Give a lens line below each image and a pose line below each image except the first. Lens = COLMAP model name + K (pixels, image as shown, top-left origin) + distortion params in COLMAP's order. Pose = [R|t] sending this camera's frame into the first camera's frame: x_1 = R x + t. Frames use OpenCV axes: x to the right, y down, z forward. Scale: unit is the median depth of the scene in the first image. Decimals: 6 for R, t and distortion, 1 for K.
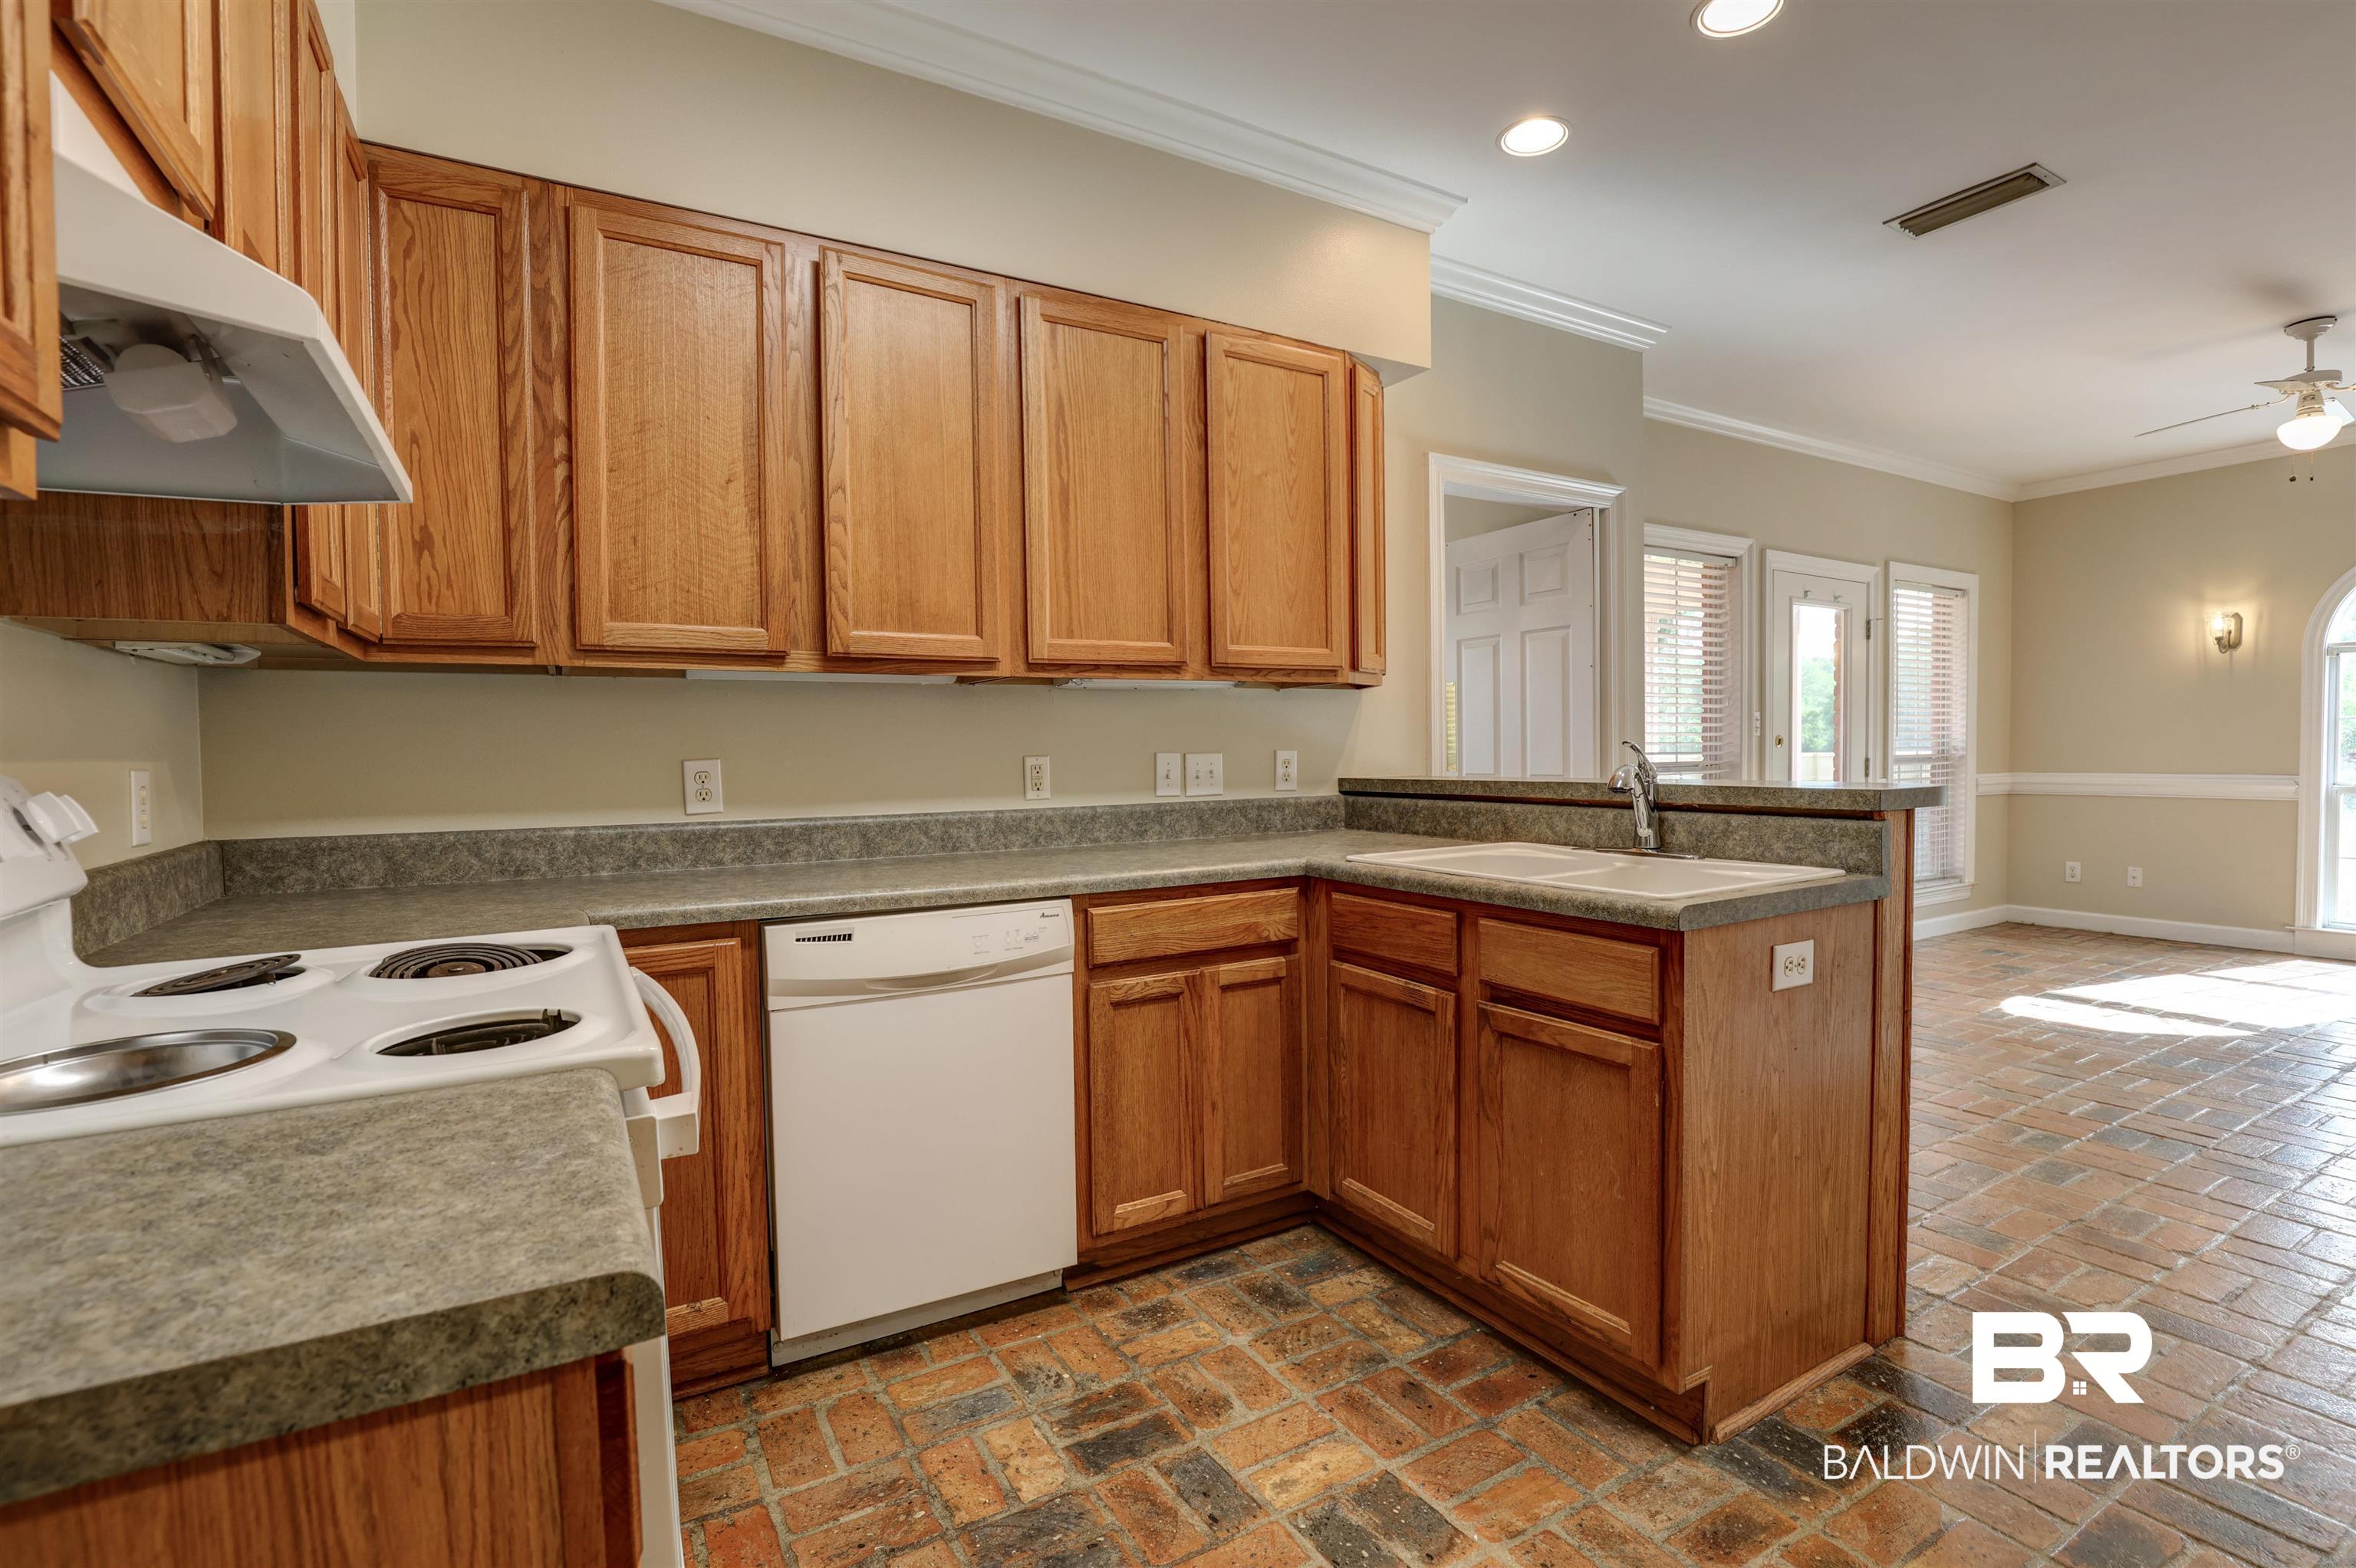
lens RADIAL K [[1088.9, 0, 1178.0], [0, 1088.9, 784.0], [0, 0, 1]] dist [-0.000725, -0.000130]
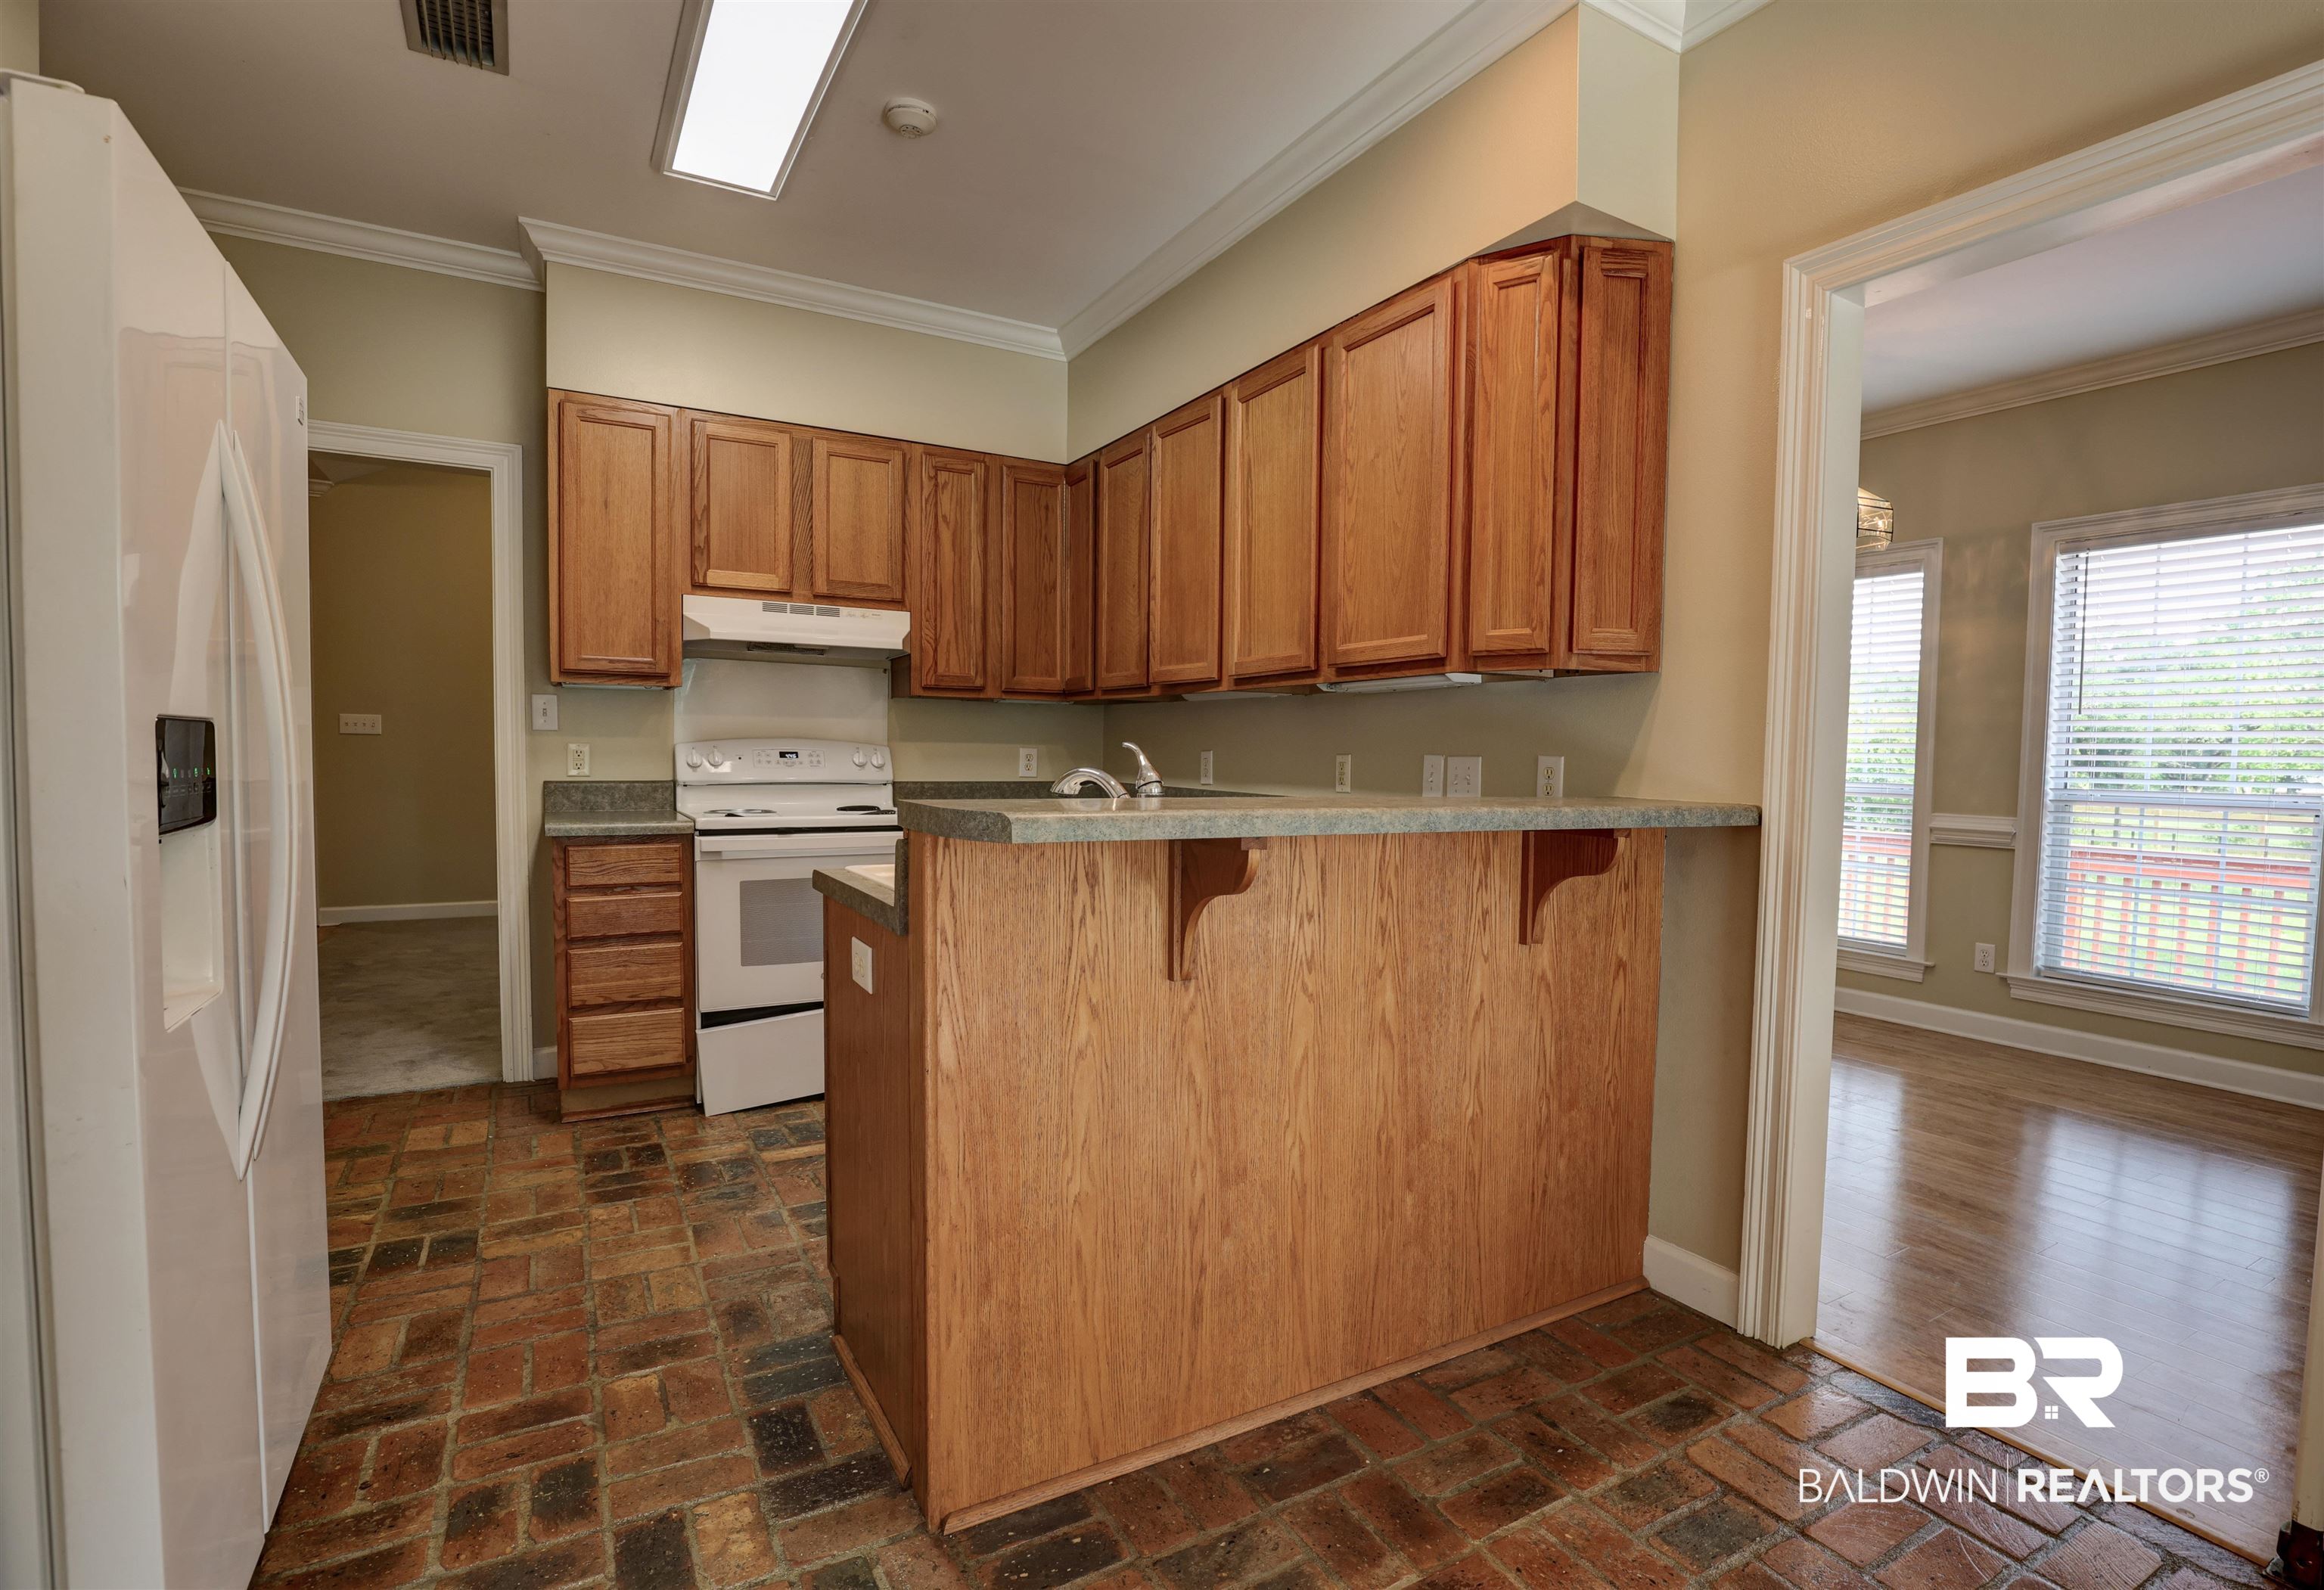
lens RADIAL K [[1078.2, 0, 1162.0], [0, 1078.2, 795.0], [0, 0, 1]] dist [-0.000019, -0.000014]
pose [[0.004906, 0.056576, -0.998386, 1.000766], [-0.048337, 0.997245, 0.056274, -0.037878], [0.998819, 0.047983, 0.007627, 0.812806]]
